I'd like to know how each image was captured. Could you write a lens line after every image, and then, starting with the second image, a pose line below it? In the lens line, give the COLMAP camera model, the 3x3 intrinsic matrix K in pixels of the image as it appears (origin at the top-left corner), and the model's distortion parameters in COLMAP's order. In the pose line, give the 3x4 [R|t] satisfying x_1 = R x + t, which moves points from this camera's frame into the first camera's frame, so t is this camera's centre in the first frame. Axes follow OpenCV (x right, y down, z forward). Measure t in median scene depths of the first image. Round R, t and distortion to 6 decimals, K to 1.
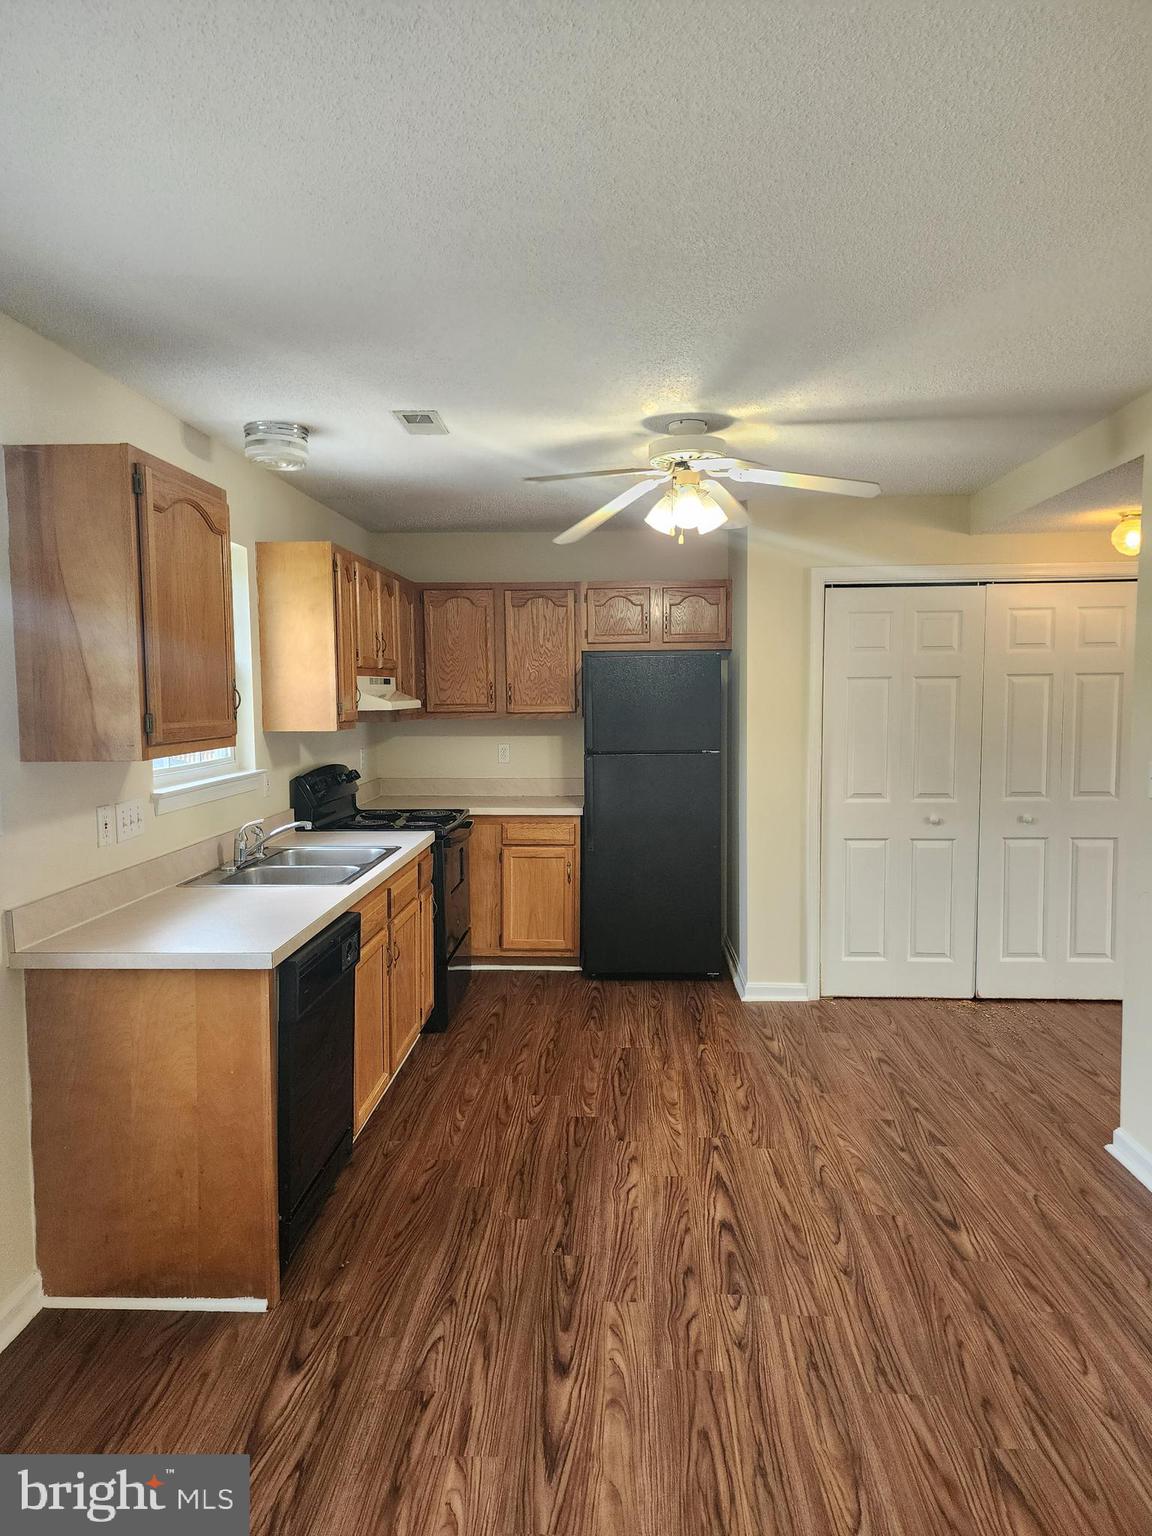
lens RADIAL K [[1023.7, 0, 576.0], [0, 1023.7, 768.0], [0, 0, 1]] dist [0.003378, -0.002225]
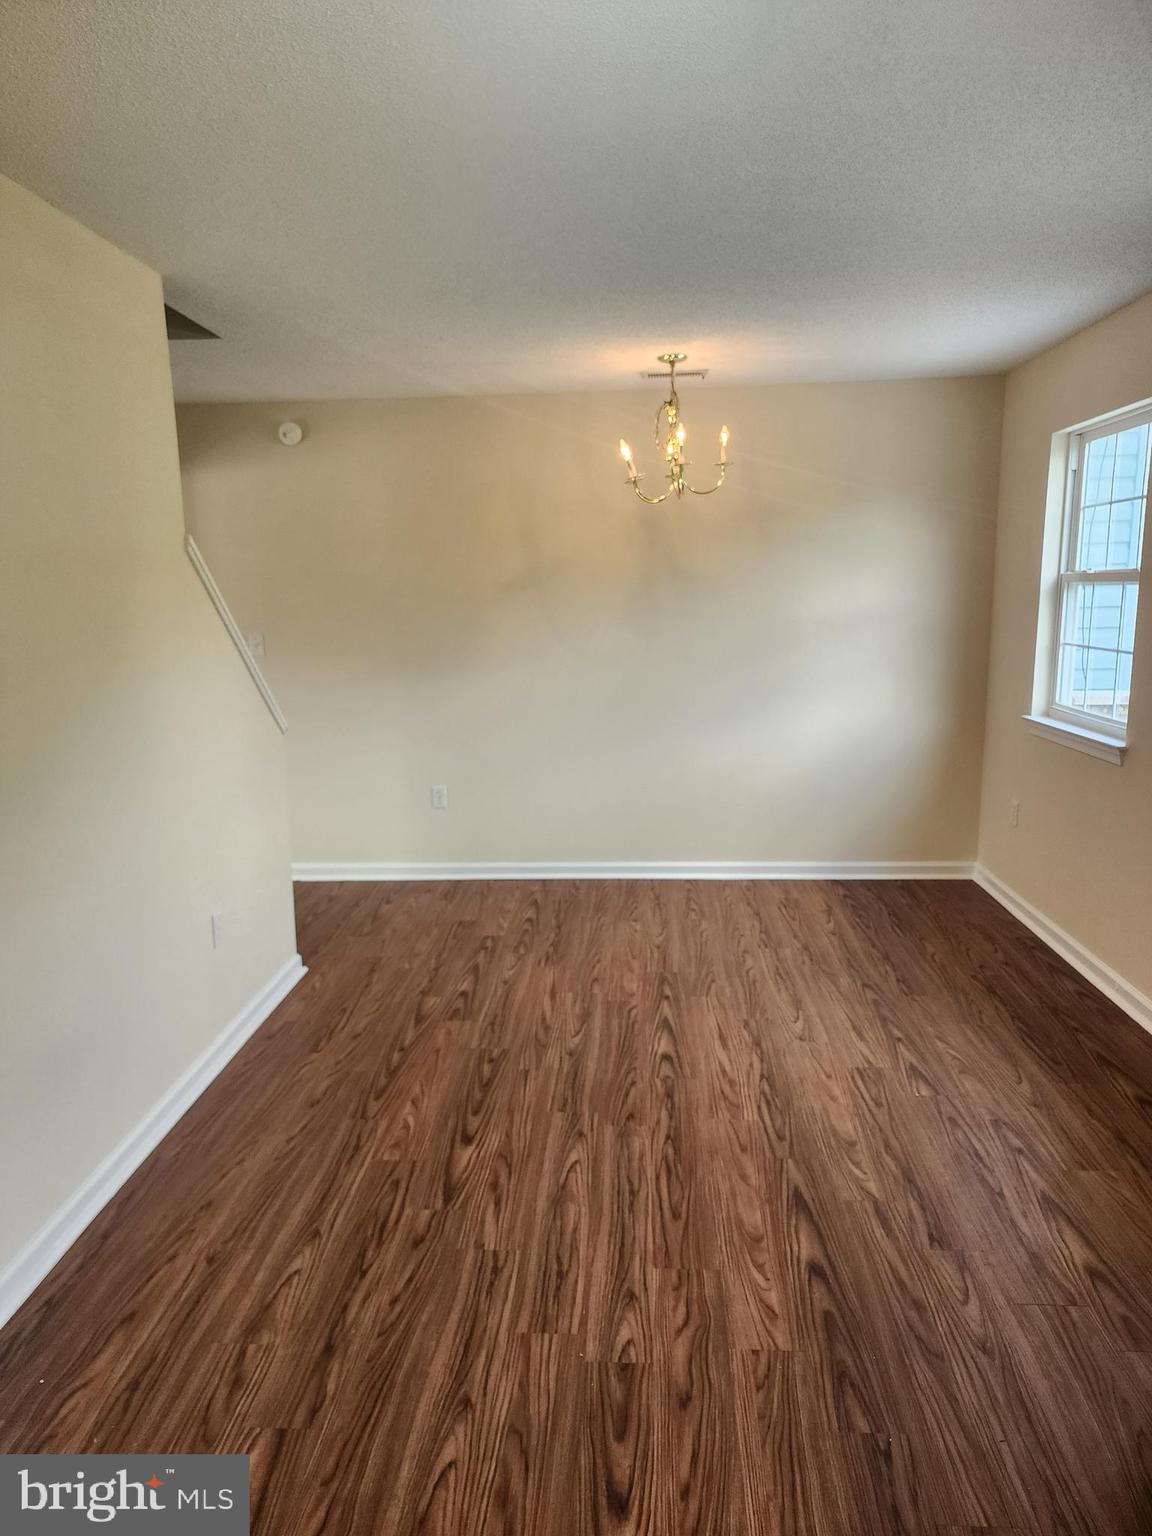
lens RADIAL K [[1019.1, 0, 559.8], [0, 1019.1, 771.0], [0, 0, 1]] dist [0.004188, 0.004575]
pose [[-0.999168, 0.023587, 0.033277, 0.497448], [0.031382, 0.965699, 0.257762, -0.371664], [-0.026056, 0.258592, -0.965635, 4.813626]]
